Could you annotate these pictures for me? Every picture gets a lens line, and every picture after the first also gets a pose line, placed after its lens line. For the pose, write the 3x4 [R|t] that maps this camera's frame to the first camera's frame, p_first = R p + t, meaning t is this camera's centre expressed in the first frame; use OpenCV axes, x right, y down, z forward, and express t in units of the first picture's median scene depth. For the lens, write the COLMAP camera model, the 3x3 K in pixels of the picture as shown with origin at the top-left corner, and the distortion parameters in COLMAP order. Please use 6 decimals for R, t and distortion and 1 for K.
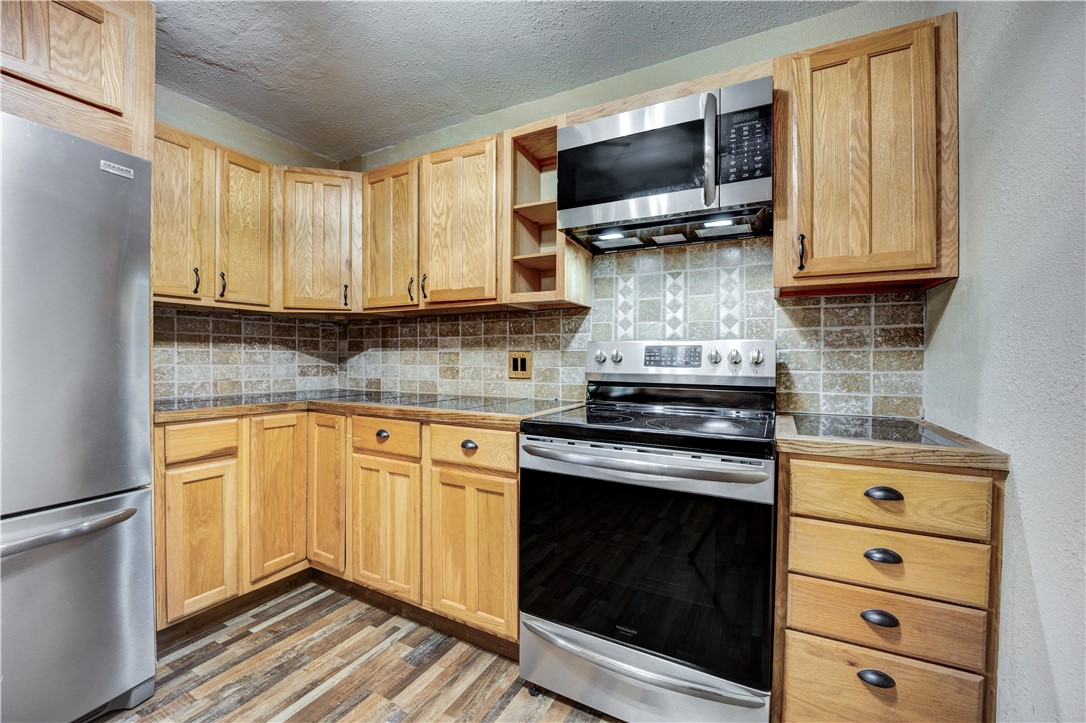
lens RADIAL K [[439.4, 0, 546.4], [0, 439.4, 362.2], [0, 0, 1]] dist [-0.019129, -0.001784]
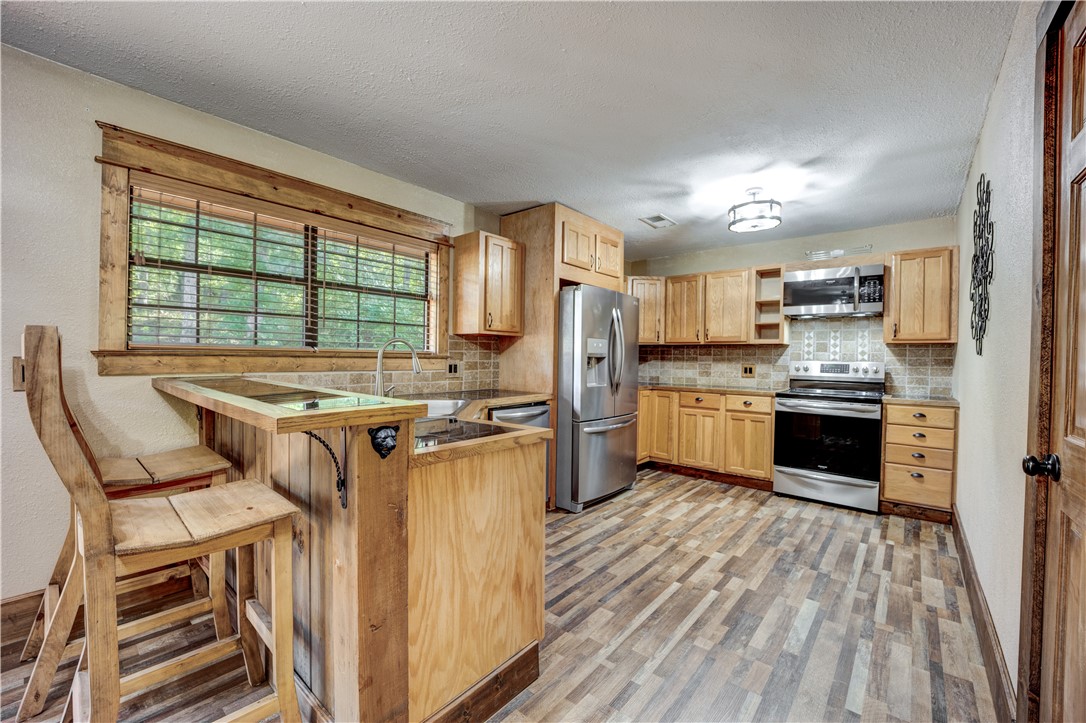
lens RADIAL K [[439.4, 0, 546.3], [0, 439.4, 361.9], [0, 0, 1]] dist [-0.019129, -0.001784]
pose [[0.977353, 0.012393, -0.211254, -0.746210], [-0.013075, 0.999913, -0.001830, -0.025634], [0.211213, 0.004550, 0.977430, -1.630803]]
